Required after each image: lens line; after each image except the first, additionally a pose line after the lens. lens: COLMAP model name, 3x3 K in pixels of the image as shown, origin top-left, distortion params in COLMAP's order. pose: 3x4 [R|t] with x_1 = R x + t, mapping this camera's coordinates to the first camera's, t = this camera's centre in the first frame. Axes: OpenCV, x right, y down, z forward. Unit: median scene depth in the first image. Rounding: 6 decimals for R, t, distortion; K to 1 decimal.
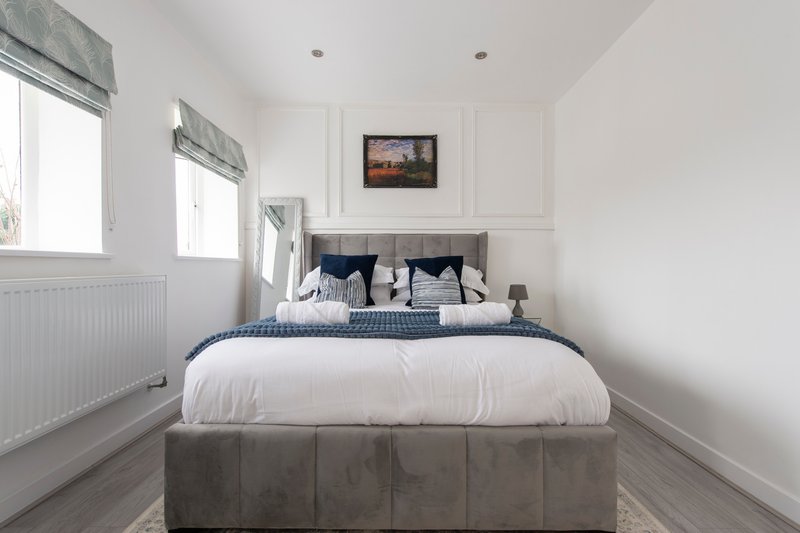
lens RADIAL K [[326.9, 0, 392.3], [0, 326.9, 266.7], [0, 0, 1]] dist [0.017056, -0.006533]
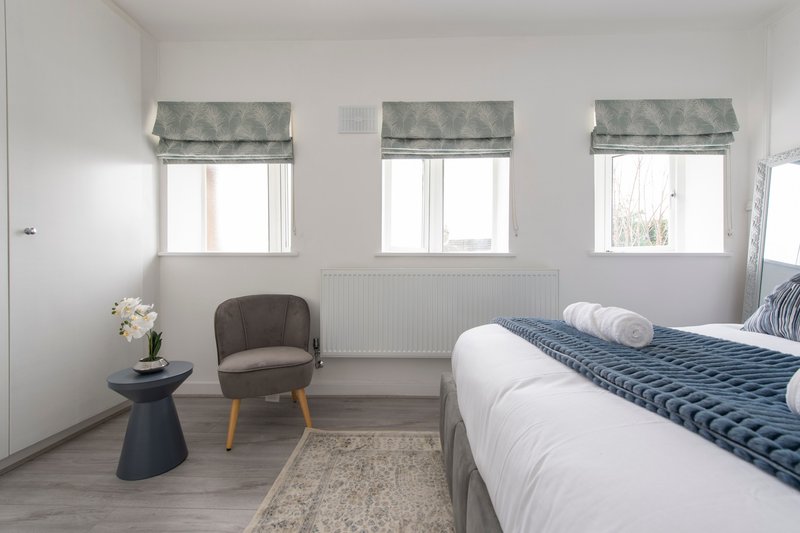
lens RADIAL K [[320.4, 0, 400.0], [0, 320.4, 266.5], [0, 0, 1]] dist [0.016441, -0.006423]
pose [[0.045155, 0.005320, -0.998966, 0.308115], [-0.004758, 0.999976, 0.005110, 0.007819], [0.998969, 0.004522, 0.045180, 0.310661]]
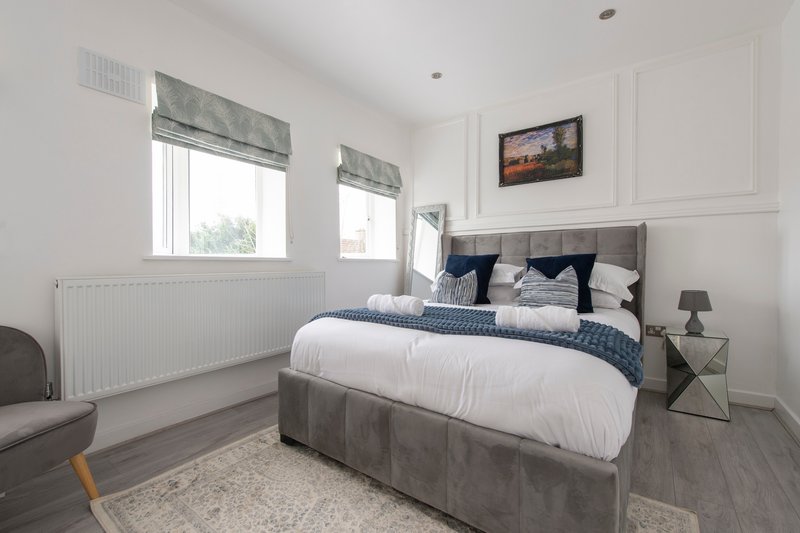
lens RADIAL K [[320.4, 0, 400.0], [0, 320.4, 266.5], [0, 0, 1]] dist [0.016441, -0.006423]
pose [[0.828927, 0.001660, -0.559354, 0.282905], [-0.000048, 0.999996, 0.002897, -0.002087], [0.559357, -0.002374, 0.828924, 0.020680]]
